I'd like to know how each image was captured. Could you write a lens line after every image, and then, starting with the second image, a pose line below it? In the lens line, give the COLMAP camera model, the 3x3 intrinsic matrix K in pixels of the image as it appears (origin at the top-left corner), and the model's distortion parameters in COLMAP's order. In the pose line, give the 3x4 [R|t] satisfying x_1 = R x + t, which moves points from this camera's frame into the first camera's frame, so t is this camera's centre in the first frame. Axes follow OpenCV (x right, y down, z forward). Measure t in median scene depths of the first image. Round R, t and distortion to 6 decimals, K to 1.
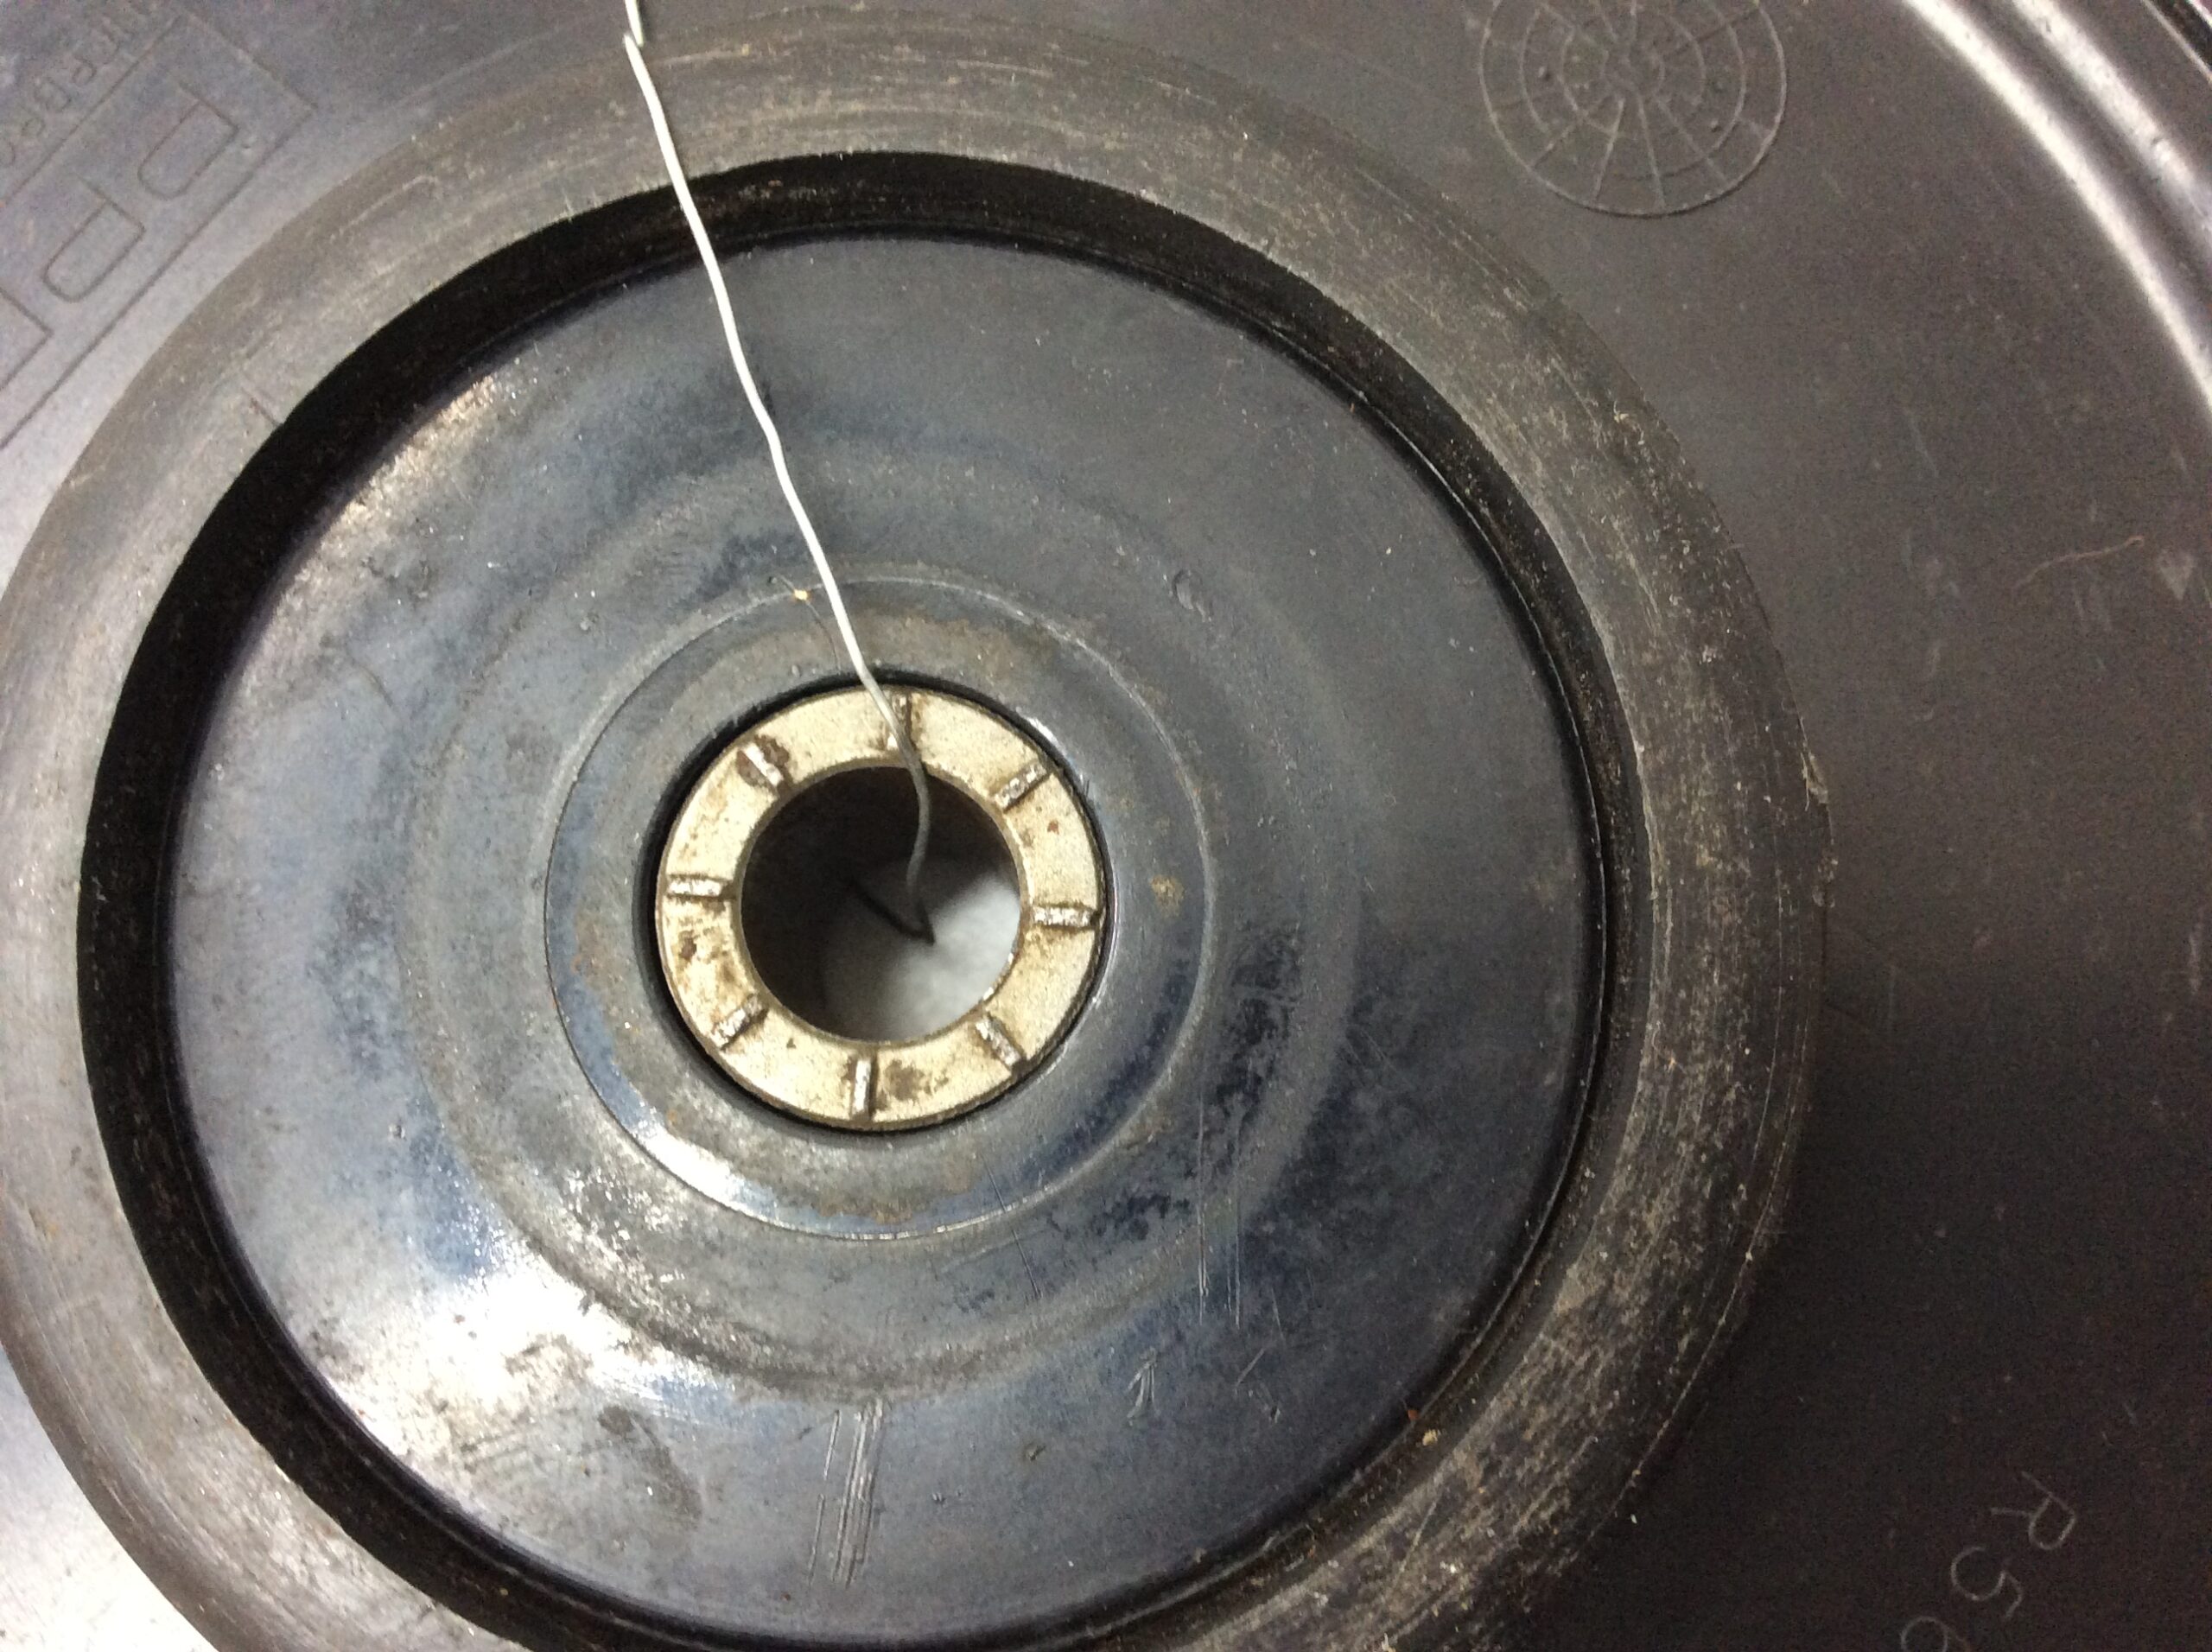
lens RADIAL K [[2012.1, 0, 1106.0], [0, 2012.1, 826.0], [0, 0, 1]] dist [0.083719, -0.003110]
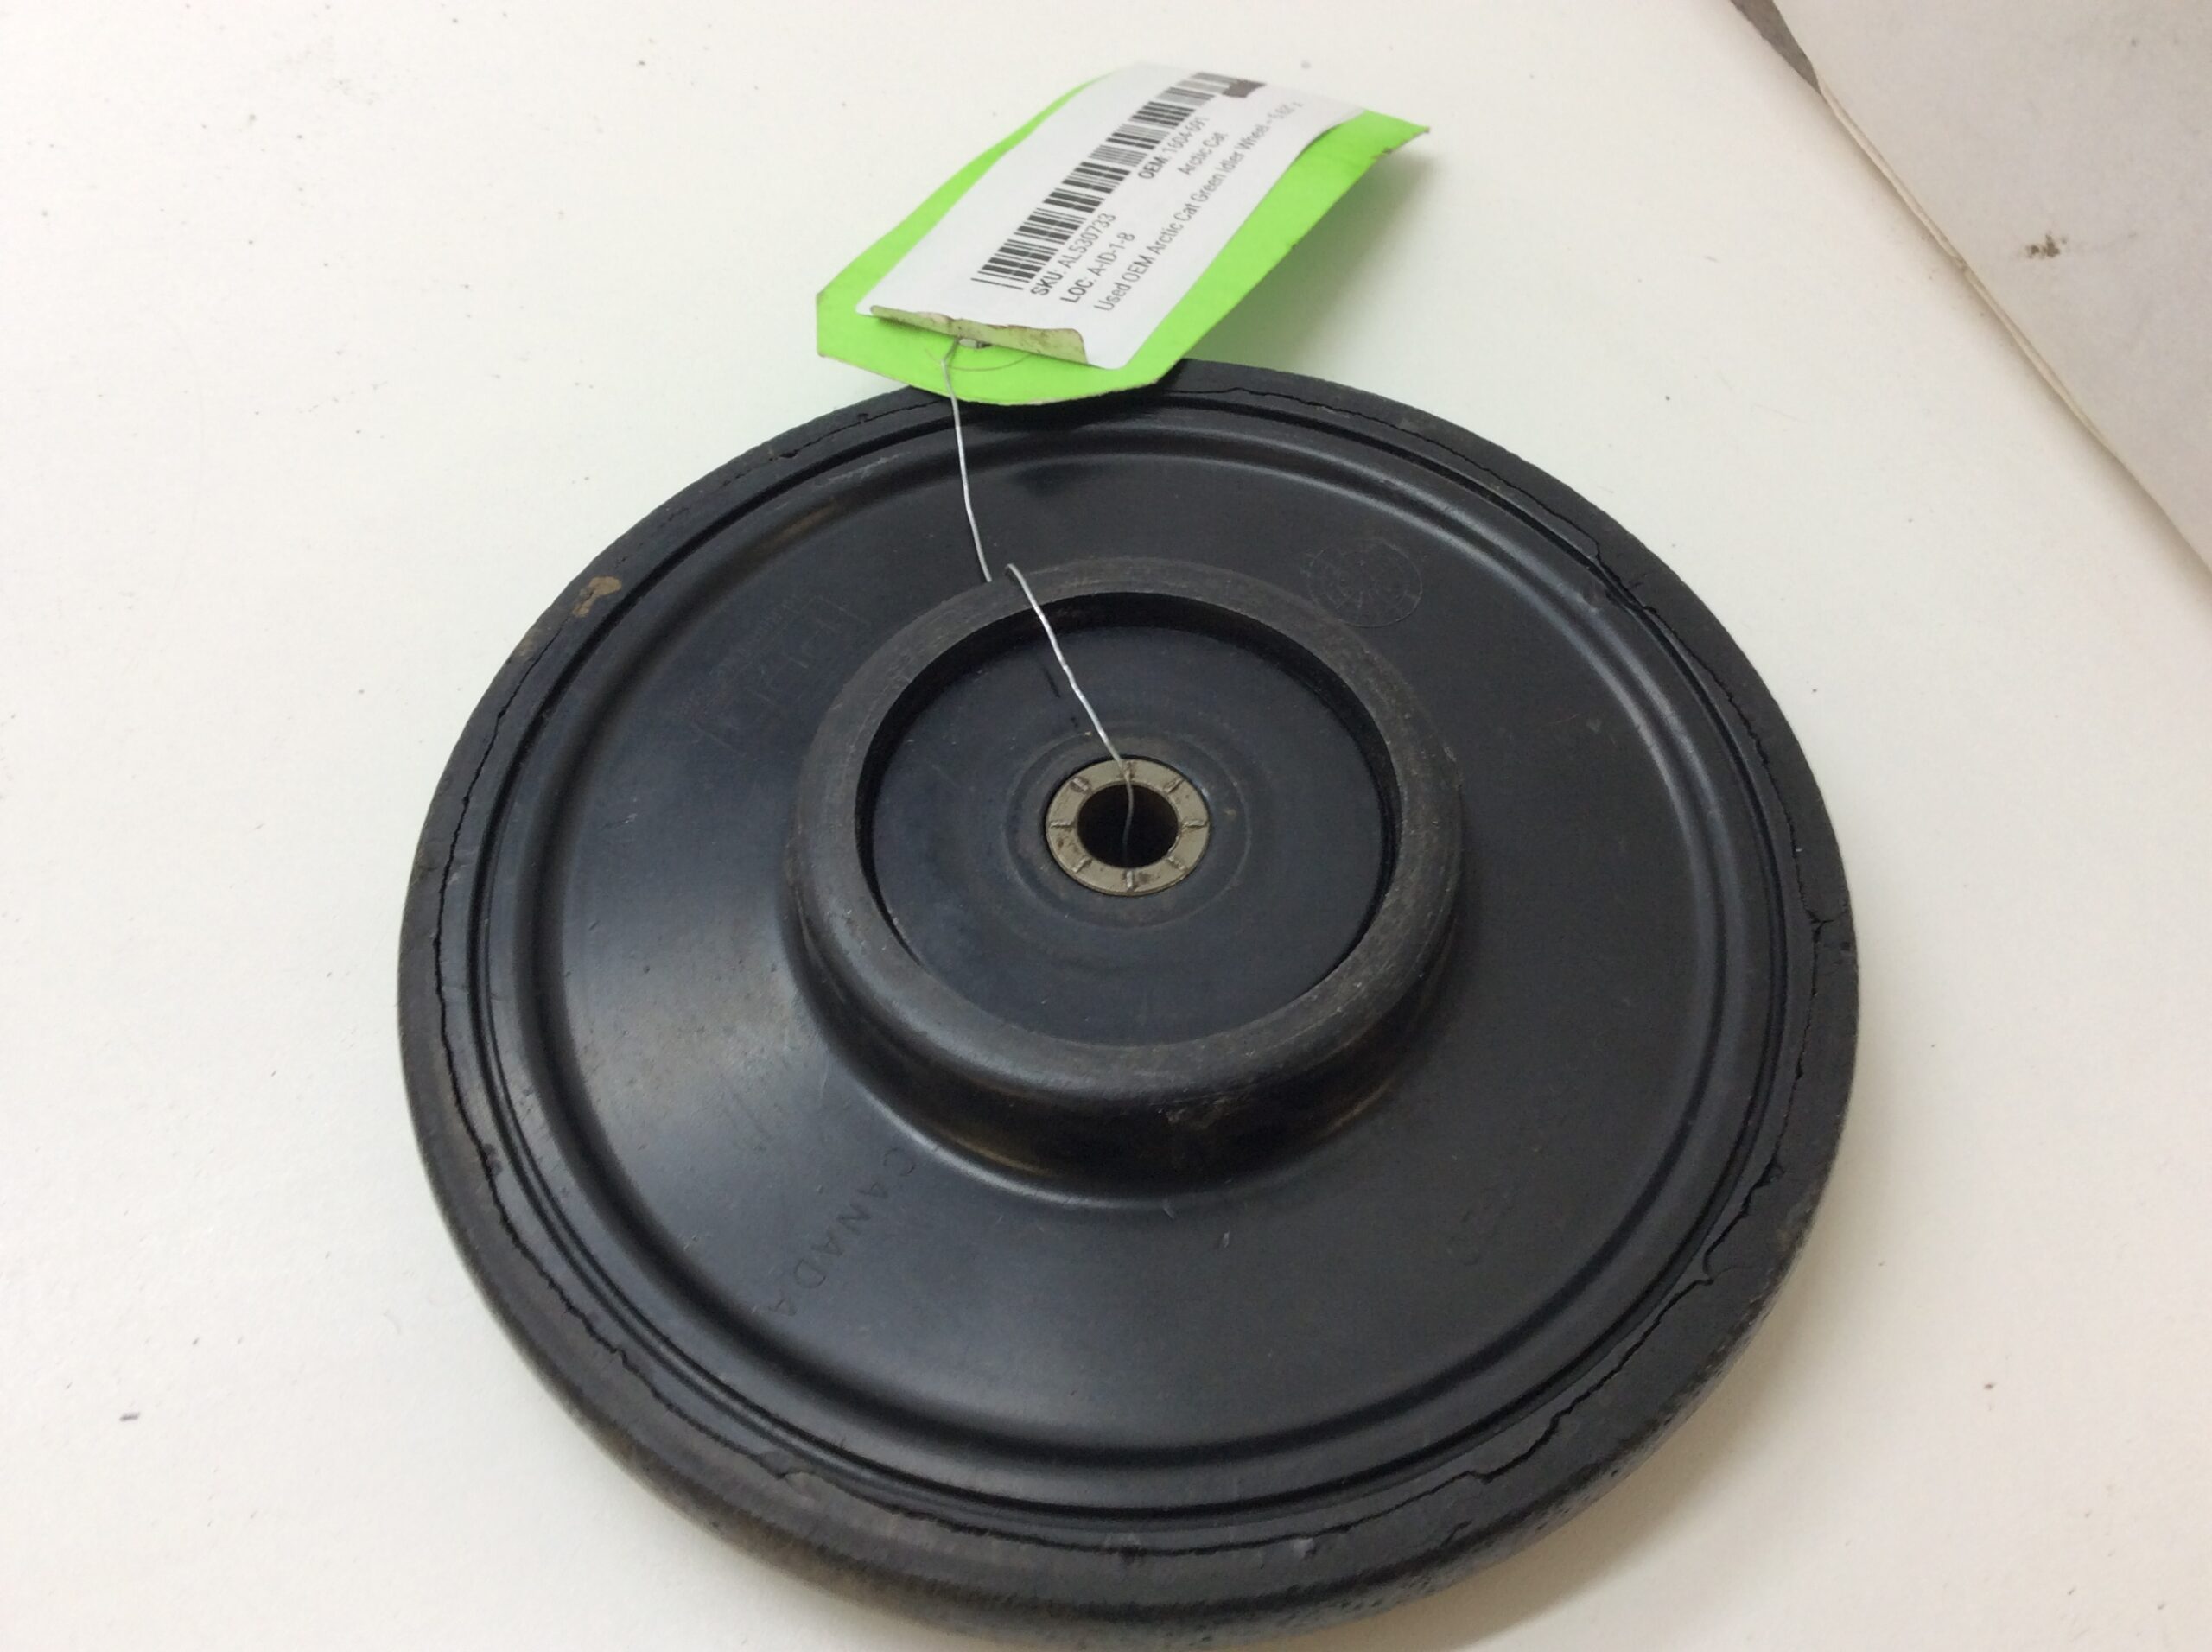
lens RADIAL K [[2127.9, 0, 1106.0], [0, 2127.9, 826.0], [0, 0, 1]] dist [-0.002111, -0.000550]
pose [[0.996043, -0.065094, 0.060506, -0.319724], [0.084684, 0.901701, -0.423985, 1.275310], [-0.026959, 0.427431, 0.903646, -1.631112]]
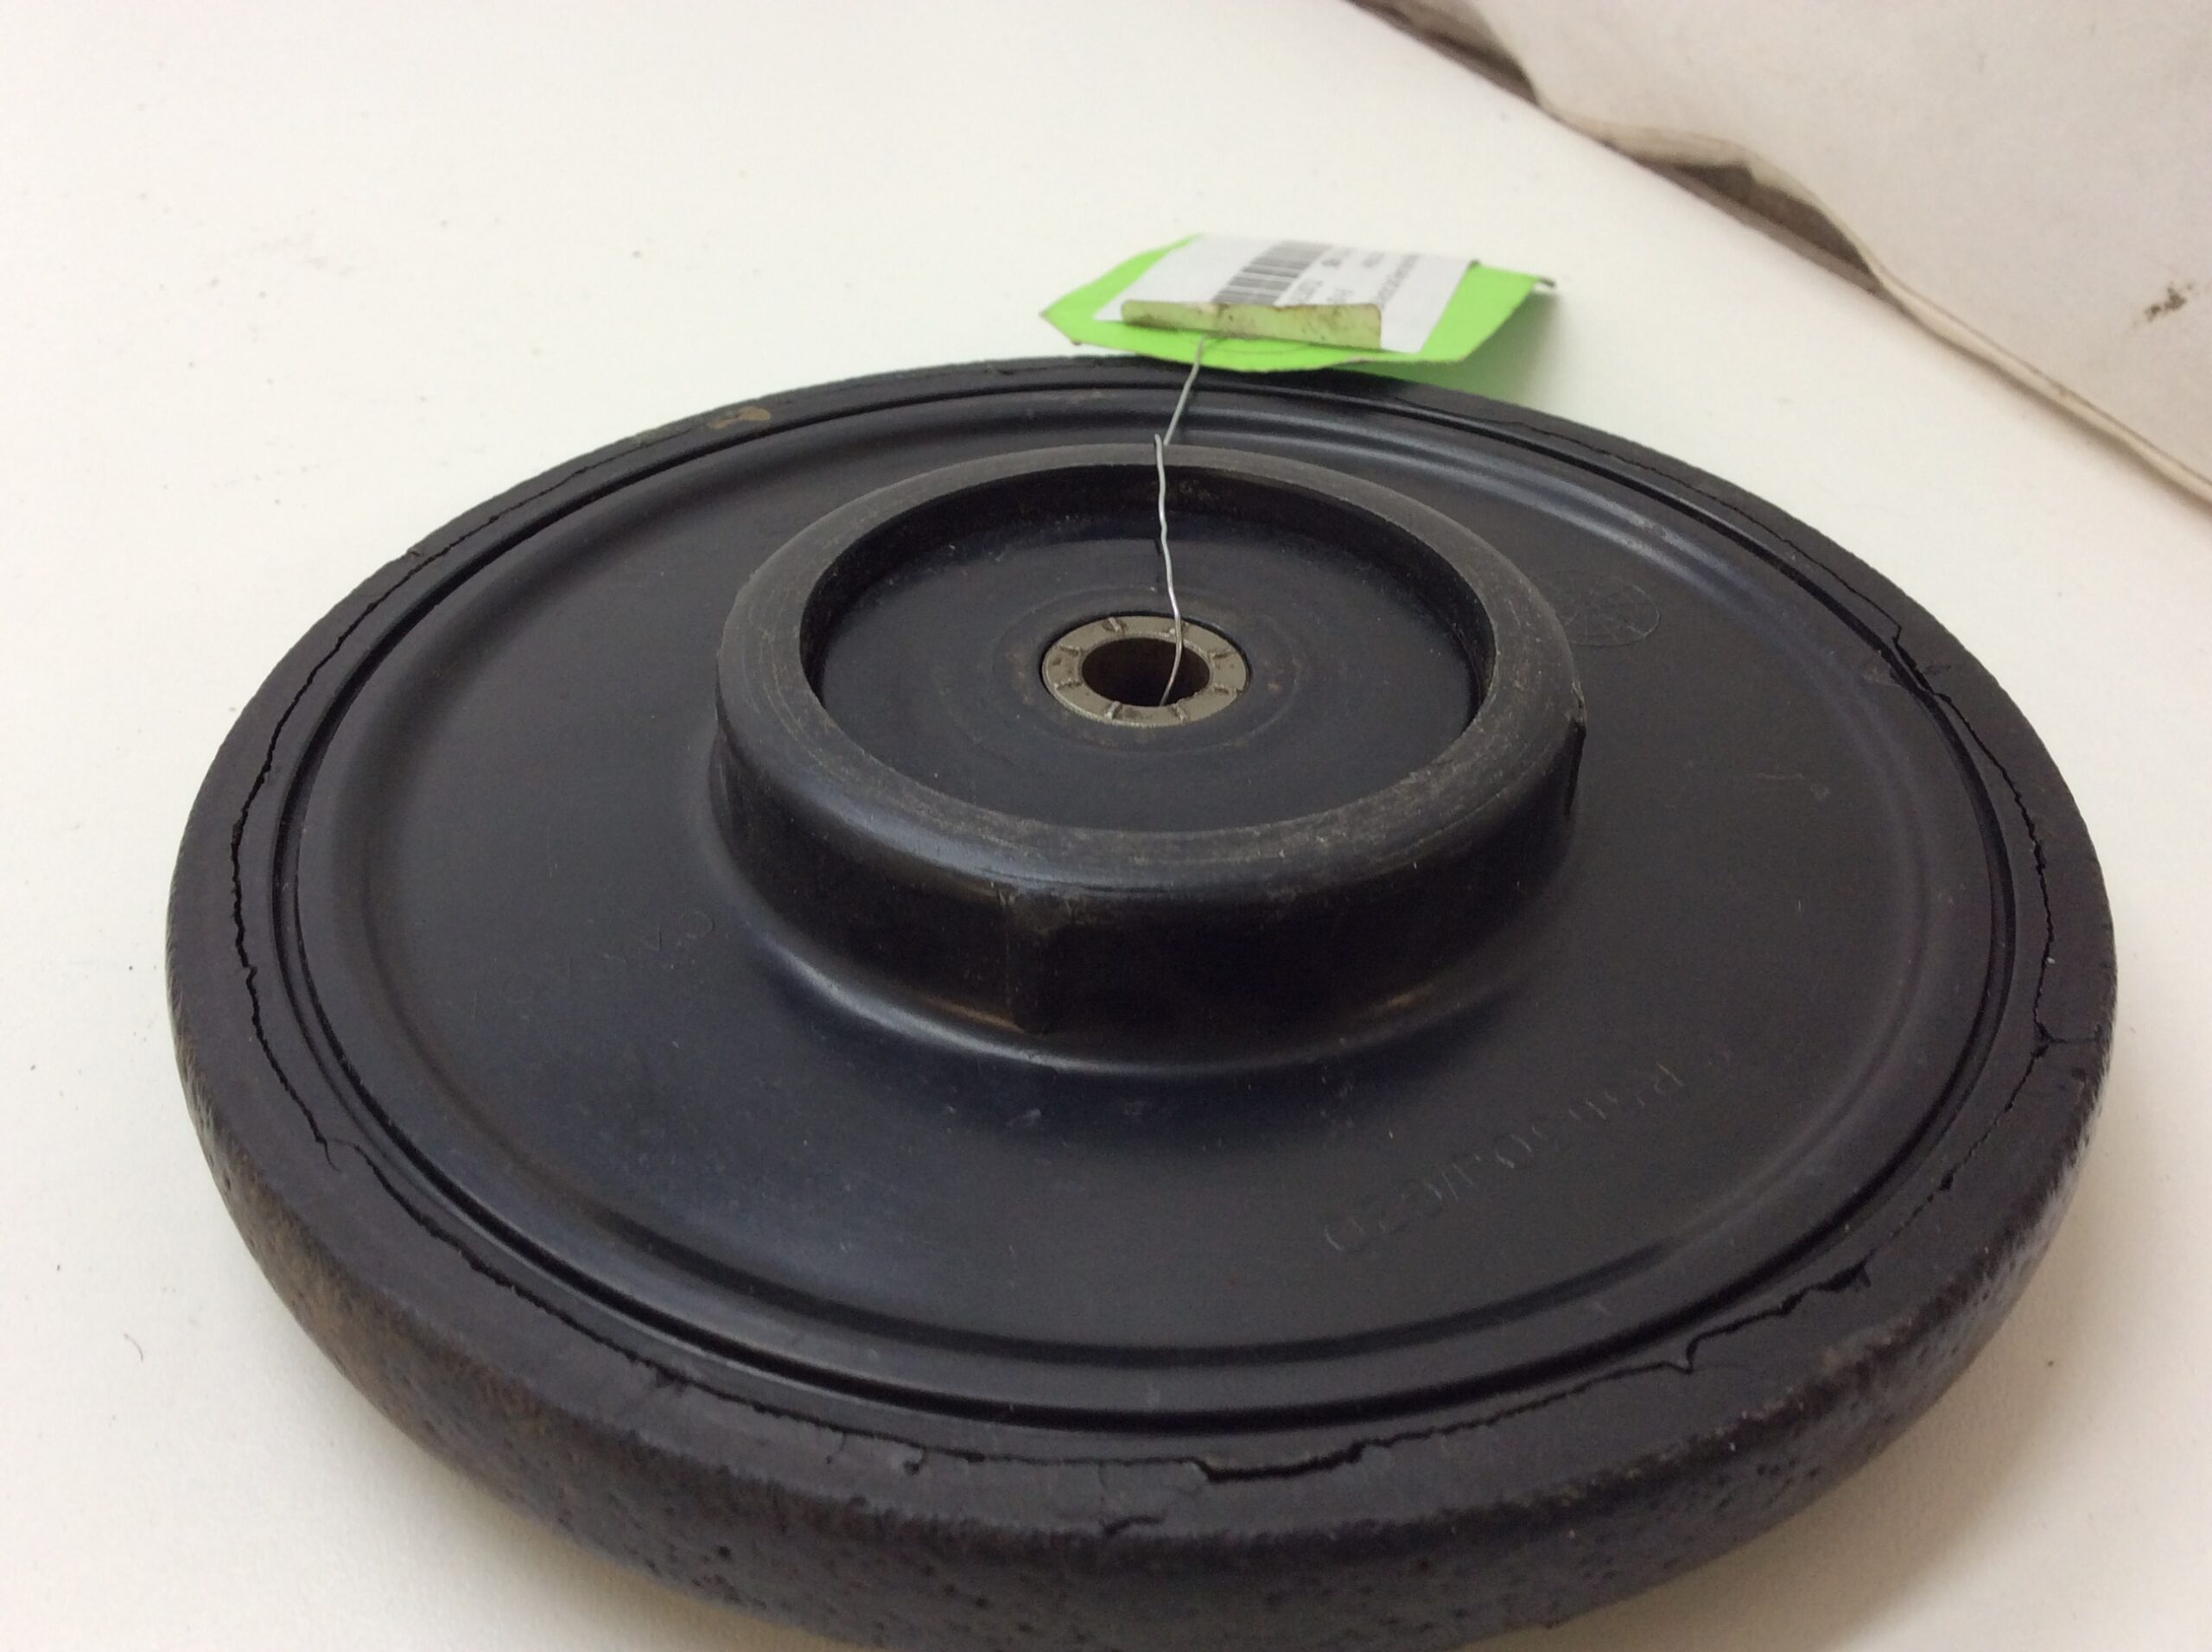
lens RADIAL K [[2068.1, 0, 1115.3], [0, 2068.1, 896.4], [0, 0, 1]] dist [-0.028480, -0.010110]
pose [[0.947930, 0.211458, -0.238148, 0.439399], [-0.316940, 0.699777, -0.640204, 1.650980], [0.031275, 0.682347, 0.730359, -0.457337]]
